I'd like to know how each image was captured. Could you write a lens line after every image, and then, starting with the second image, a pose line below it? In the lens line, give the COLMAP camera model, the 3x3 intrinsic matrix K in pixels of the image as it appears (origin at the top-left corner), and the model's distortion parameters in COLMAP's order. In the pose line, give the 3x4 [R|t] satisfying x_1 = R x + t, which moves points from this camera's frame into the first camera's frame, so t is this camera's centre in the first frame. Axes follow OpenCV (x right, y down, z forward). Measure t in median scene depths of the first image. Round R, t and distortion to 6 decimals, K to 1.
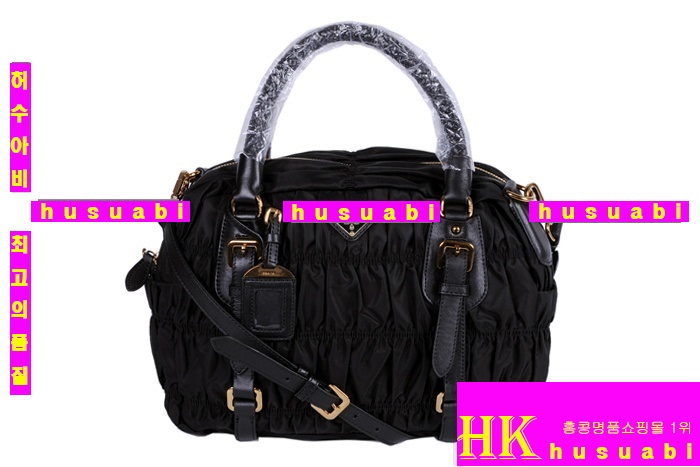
lens RADIAL K [[1505.9, 0, 350.1], [0, 1505.9, 230.2], [0, 0, 1]] dist [0.051629, 0.000000]
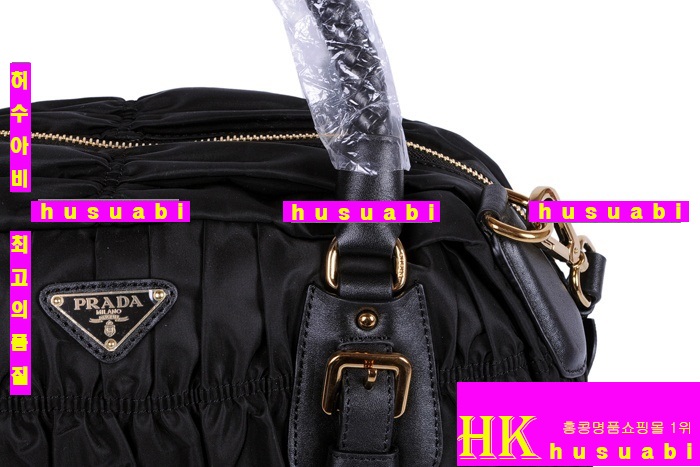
lens RADIAL K [[1505.9, 0, 347.8], [0, 1505.9, 234.7], [0, 0, 1]] dist [0.051629, 0.000000]
pose [[0.998317, -0.023877, 0.052851, 0.043586], [0.014046, 0.983729, 0.179111, -0.097097], [-0.056268, -0.178067, 0.982408, 0.594559]]
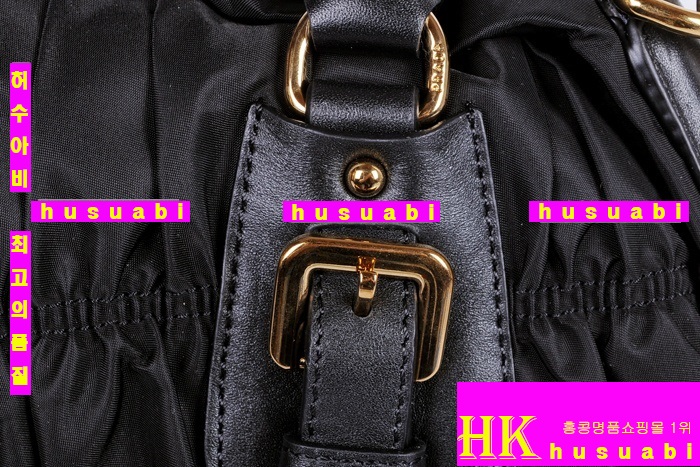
lens RADIAL K [[1505.9, 0, 351.8], [0, 1505.9, 234.8], [0, 0, 1]] dist [0.051629, 0.000000]
pose [[0.998837, 0.002513, -0.048154, 0.077945], [0.003259, 0.992838, 0.119424, -0.017087], [0.048109, -0.119442, 0.991675, 0.791844]]
